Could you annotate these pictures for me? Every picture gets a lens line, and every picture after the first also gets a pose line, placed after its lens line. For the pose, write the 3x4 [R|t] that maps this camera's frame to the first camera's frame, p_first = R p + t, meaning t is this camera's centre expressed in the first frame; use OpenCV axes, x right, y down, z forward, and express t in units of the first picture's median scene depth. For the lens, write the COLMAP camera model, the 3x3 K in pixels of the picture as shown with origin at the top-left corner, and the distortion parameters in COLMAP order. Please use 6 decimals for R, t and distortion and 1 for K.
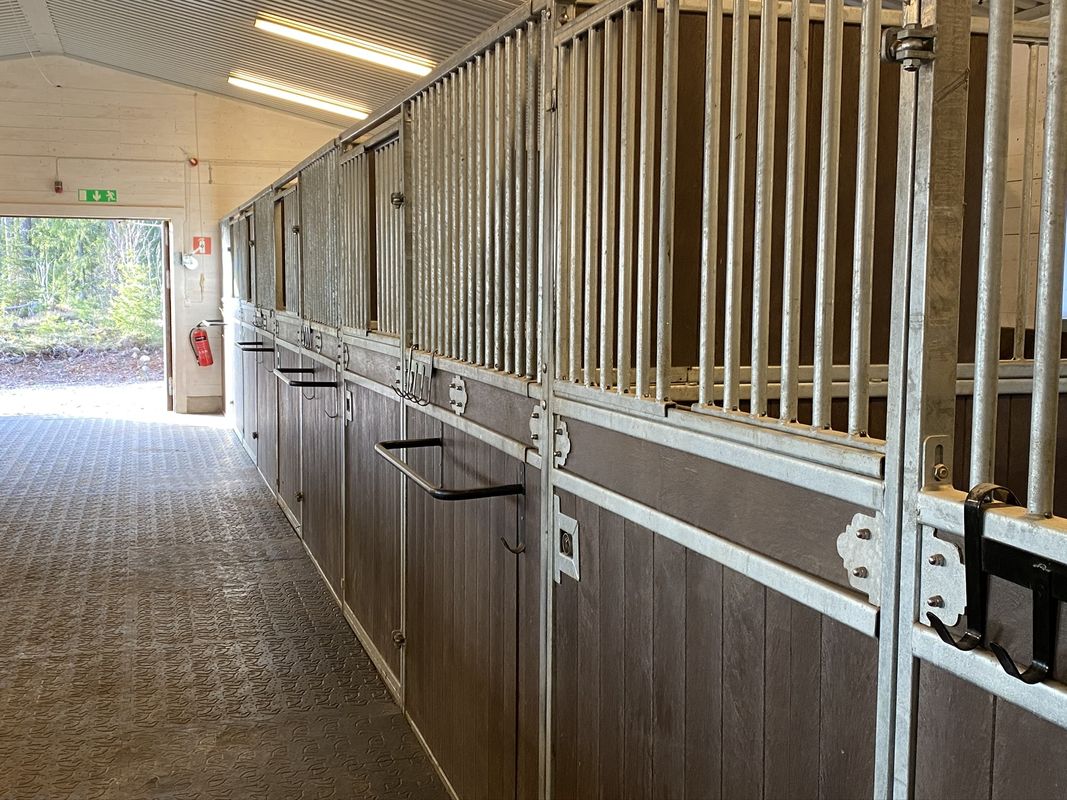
lens RADIAL K [[1210.1, 0, 537.2], [0, 1210.1, 402.0], [0, 0, 1]] dist [0.182735, -0.439195]
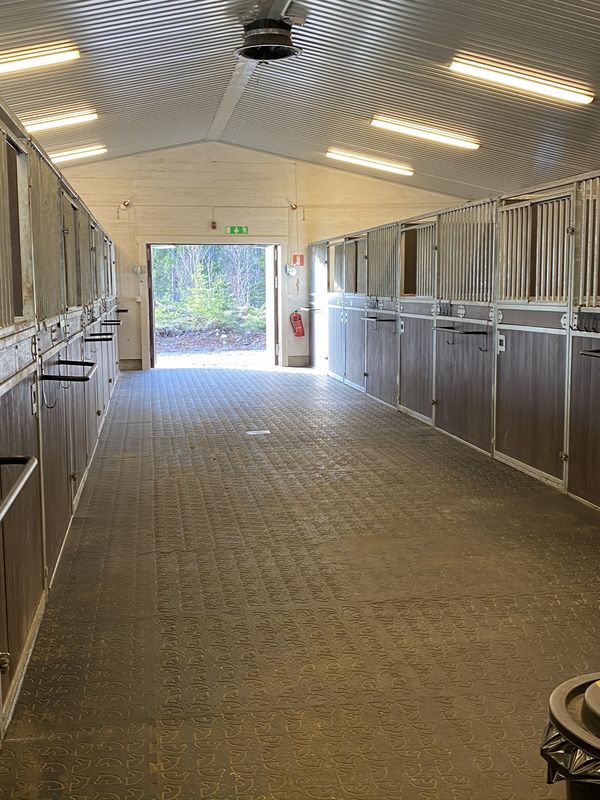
lens RADIAL K [[907.3, 0, 298.0], [0, 907.3, 397.8], [0, 0, 1]] dist [0.182735, -0.439195]
pose [[0.989140, 0.004083, -0.146917, -0.102537], [-0.000376, 0.999681, 0.025247, 0.020221], [0.146973, -0.024917, 0.988827, -0.166672]]
